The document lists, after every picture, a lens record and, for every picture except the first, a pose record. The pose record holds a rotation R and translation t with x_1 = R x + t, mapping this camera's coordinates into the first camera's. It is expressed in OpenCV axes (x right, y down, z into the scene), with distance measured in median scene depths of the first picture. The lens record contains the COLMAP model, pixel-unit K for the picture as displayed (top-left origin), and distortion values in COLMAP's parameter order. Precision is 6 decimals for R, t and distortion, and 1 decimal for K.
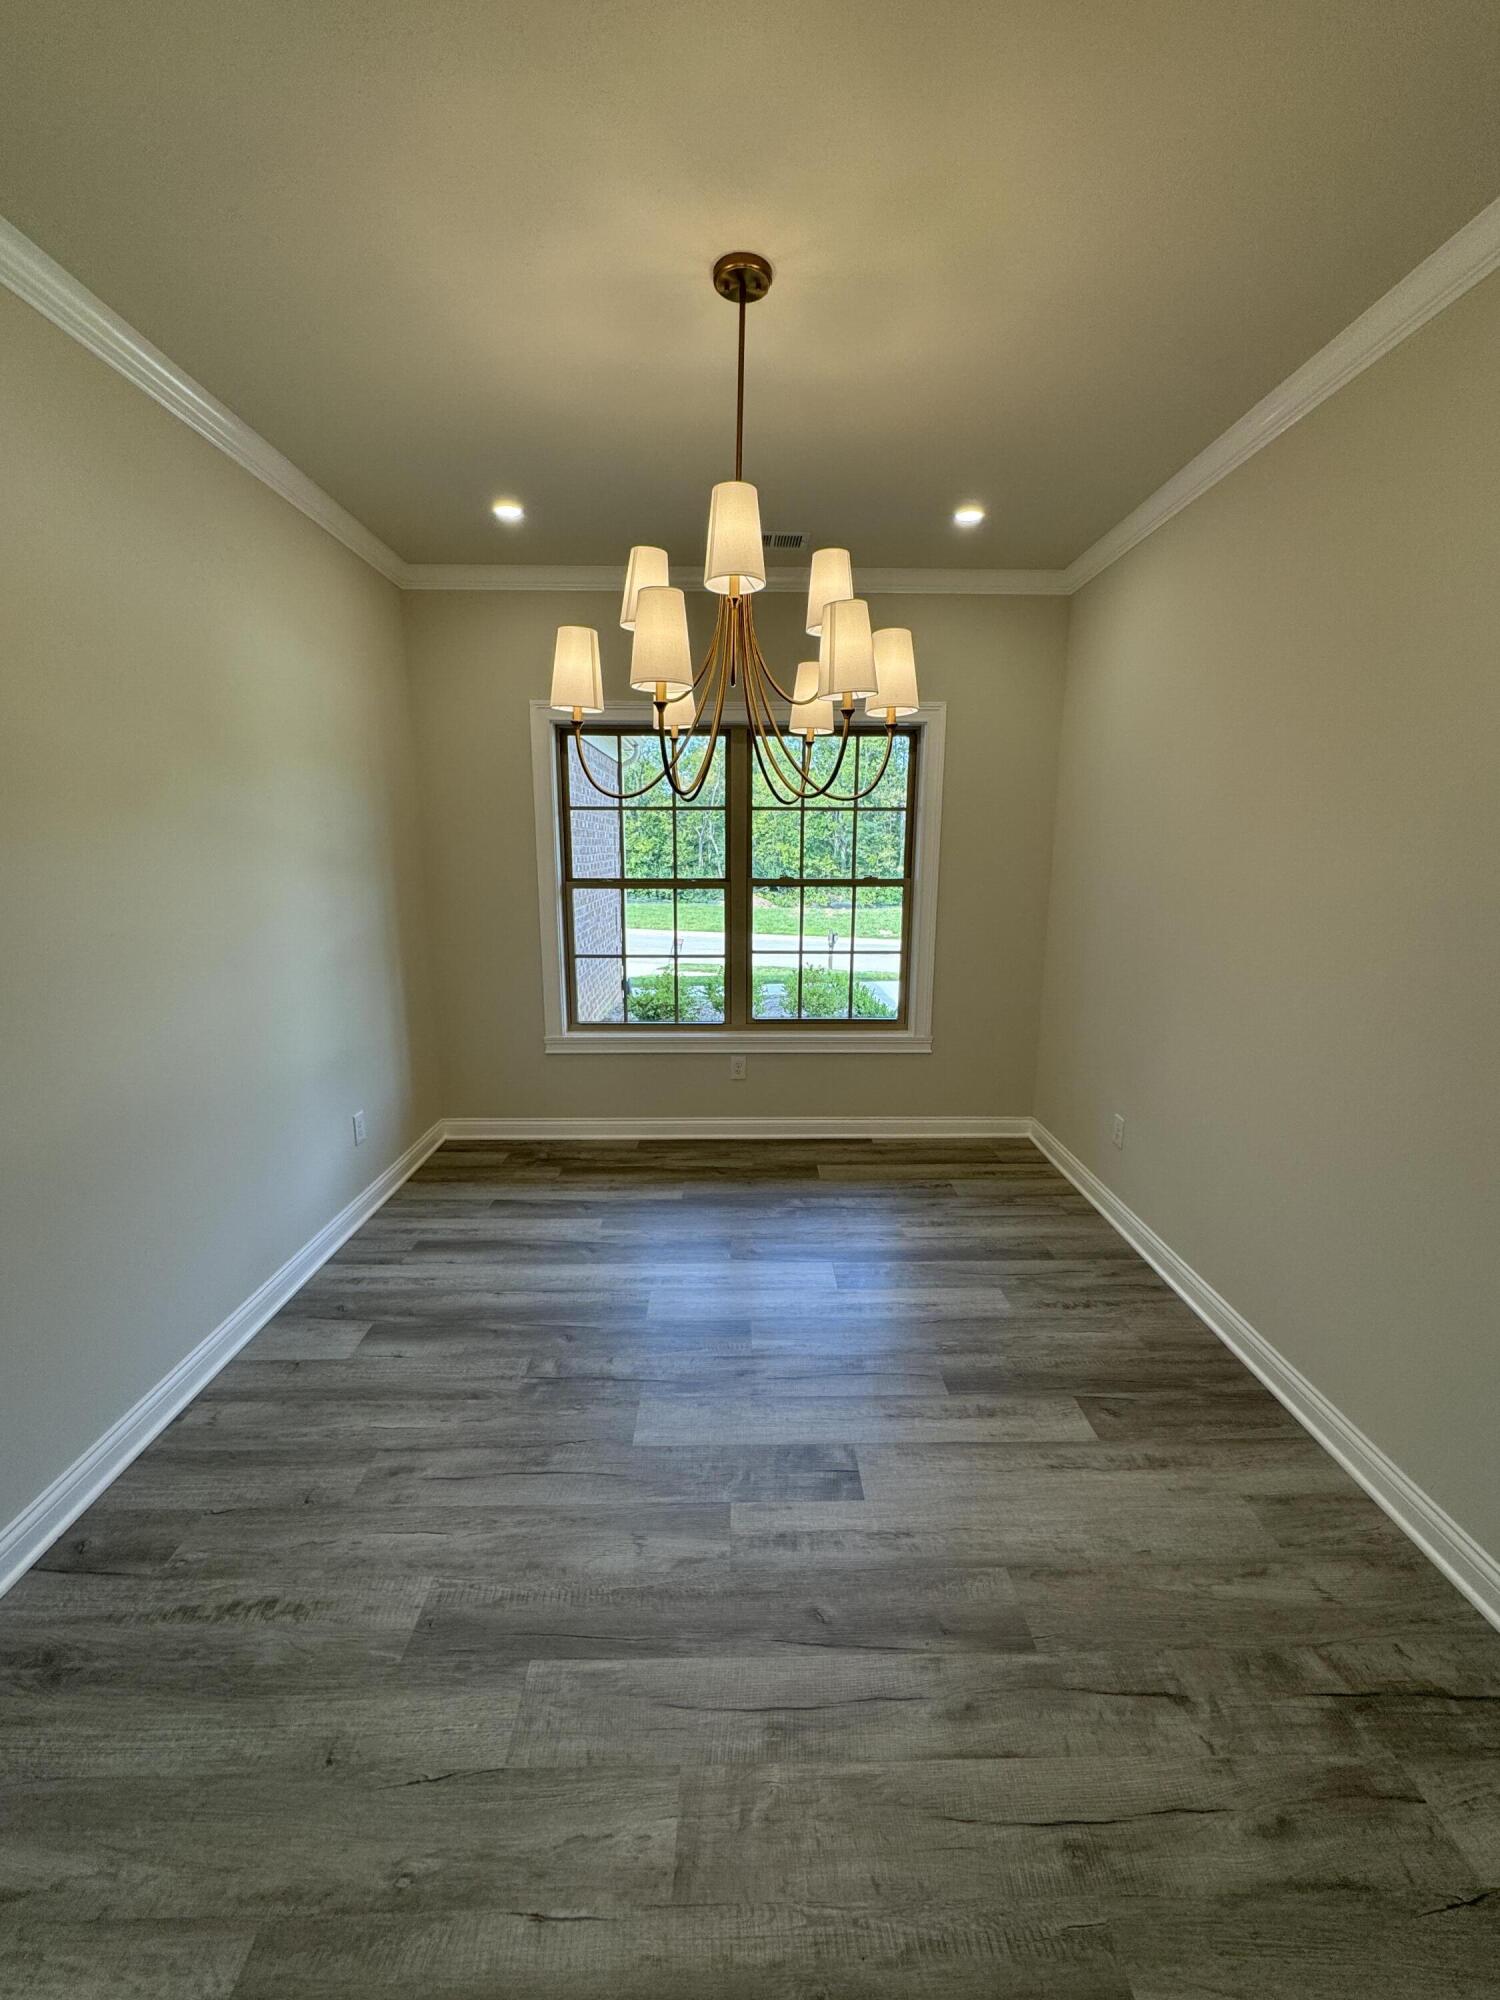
lens RADIAL K [[801.6, 0, 756.8], [0, 801.6, 998.8], [0, 0, 1]] dist [0.000459, -0.000766]
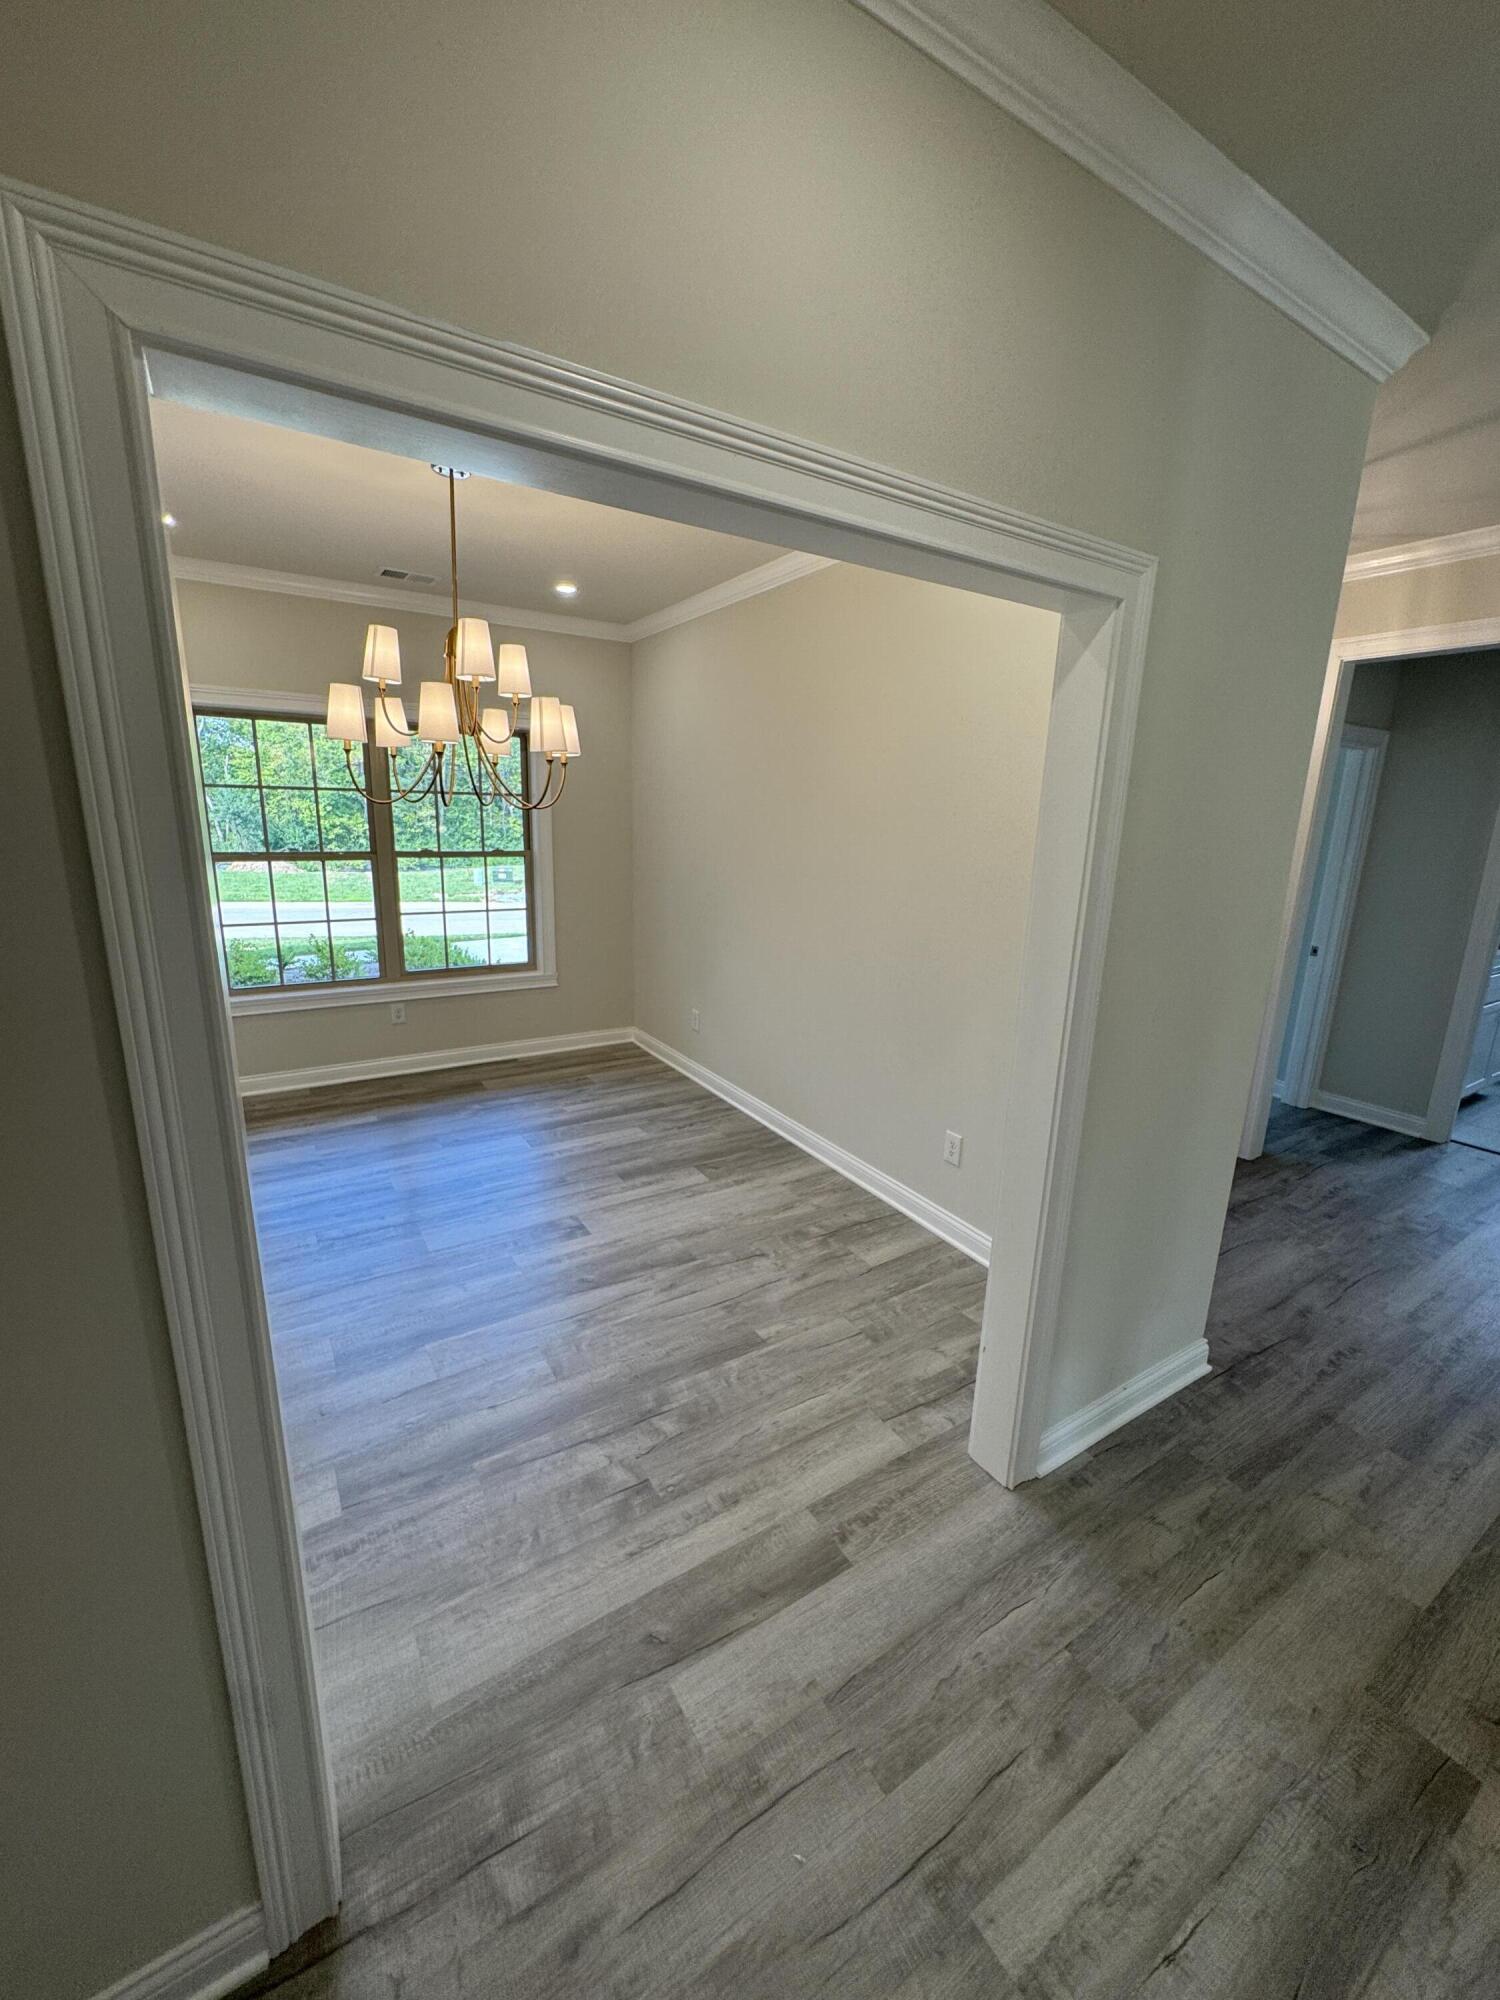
lens RADIAL K [[801.6, 0, 751.3], [0, 801.6, 996.6], [0, 0, 1]] dist [0.000459, -0.000766]
pose [[0.855071, -0.101174, 0.508545, -0.266506], [0.076520, 0.994662, 0.069224, 0.029182], [-0.512834, -0.020277, 0.858248, -0.416804]]
